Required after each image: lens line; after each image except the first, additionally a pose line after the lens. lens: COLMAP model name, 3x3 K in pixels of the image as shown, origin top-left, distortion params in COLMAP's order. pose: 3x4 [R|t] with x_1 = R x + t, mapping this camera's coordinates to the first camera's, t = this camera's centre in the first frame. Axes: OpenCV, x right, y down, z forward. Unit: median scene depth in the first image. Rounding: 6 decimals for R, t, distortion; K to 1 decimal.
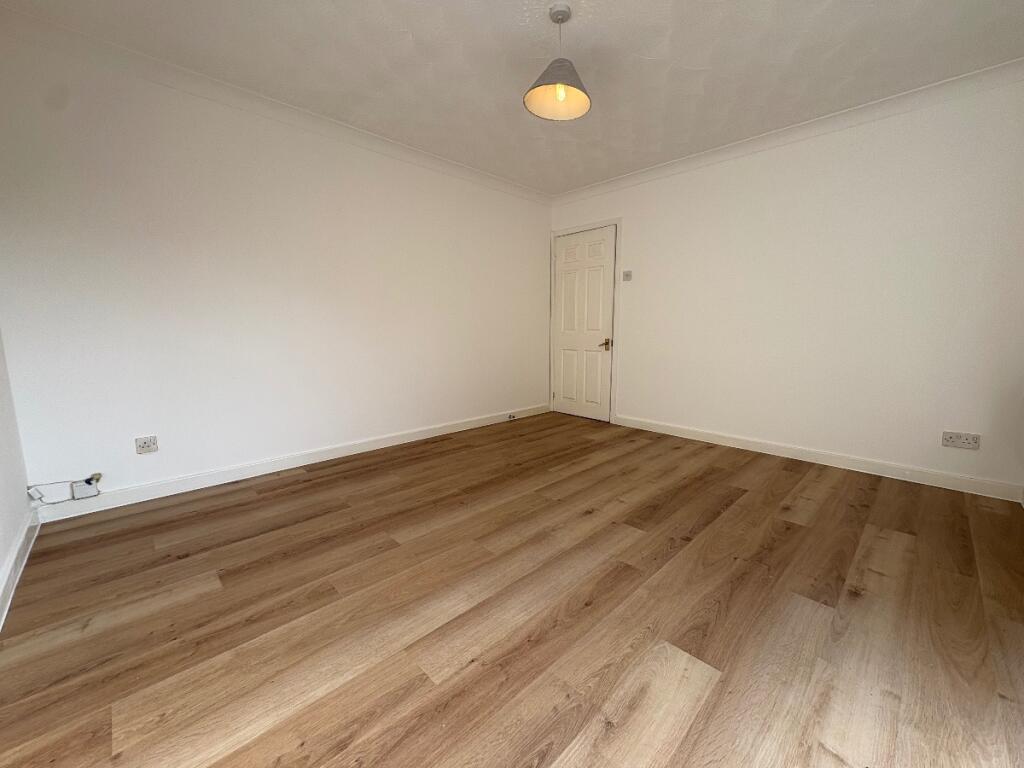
lens RADIAL K [[409.0, 0, 513.5], [0, 409.0, 382.1], [0, 0, 1]] dist [0.006437, 0.001171]
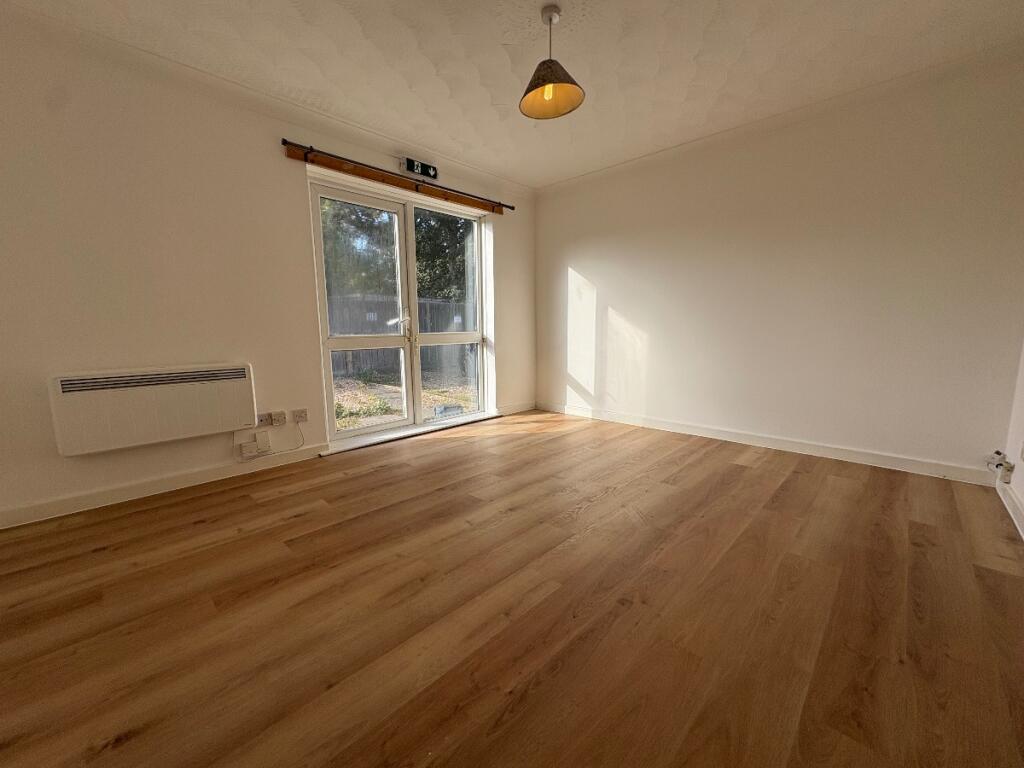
lens RADIAL K [[409.0, 0, 511.5], [0, 409.0, 383.2], [0, 0, 1]] dist [0.006437, 0.001171]
pose [[-0.999732, 0.009747, -0.021006, 0.166412], [0.003670, 0.962334, 0.271846, -0.192372], [0.022864, 0.271696, -0.962112, 1.526977]]
